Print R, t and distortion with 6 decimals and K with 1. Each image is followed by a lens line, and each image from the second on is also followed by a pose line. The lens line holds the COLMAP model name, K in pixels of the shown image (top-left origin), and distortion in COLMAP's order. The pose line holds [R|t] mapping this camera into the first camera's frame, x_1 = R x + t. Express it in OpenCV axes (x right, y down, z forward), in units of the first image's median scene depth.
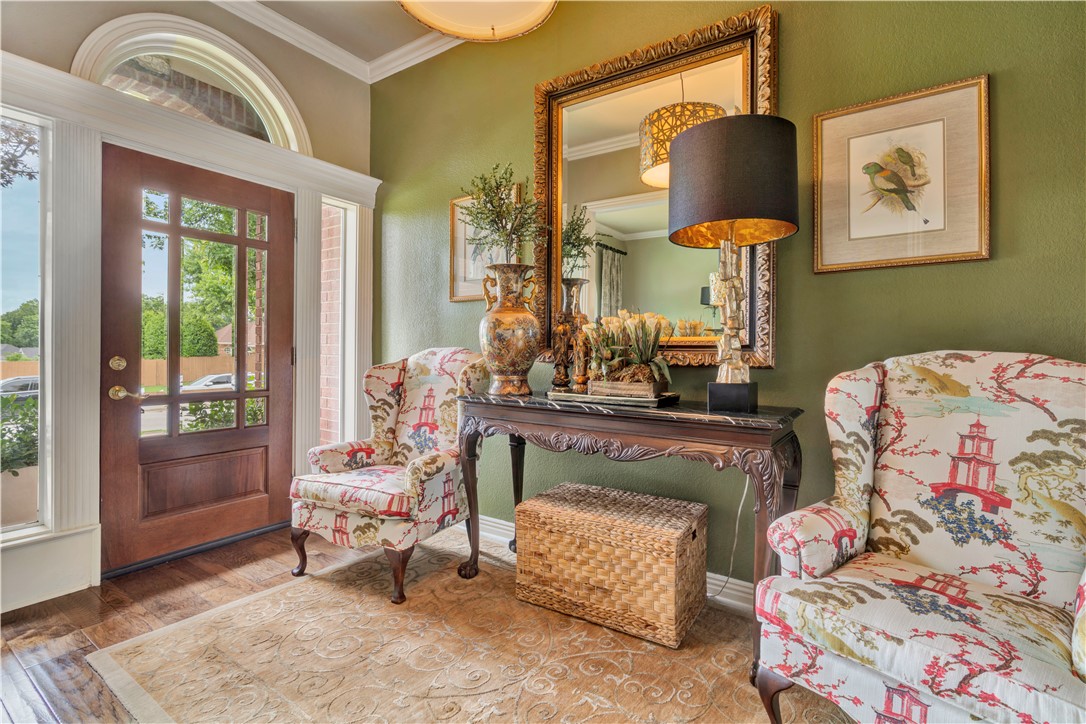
lens RADIAL K [[499.5, 0, 548.2], [0, 499.5, 356.3], [0, 0, 1]] dist [-0.001957, 0.000318]
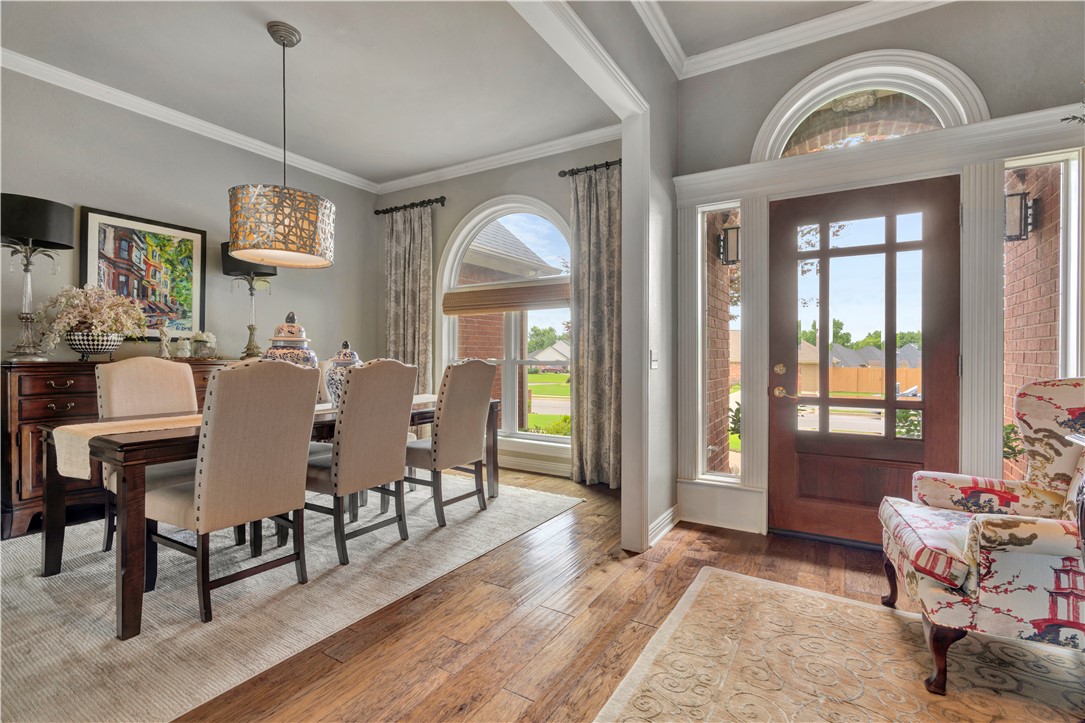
lens RADIAL K [[499.0, 0, 548.3], [0, 499.0, 357.9], [0, 0, 1]] dist [-0.001957, 0.000318]
pose [[0.051520, -0.002679, -0.998668, 0.385517], [-0.007214, 0.999969, -0.003055, -0.007090], [0.998646, 0.007362, 0.051499, 0.331243]]
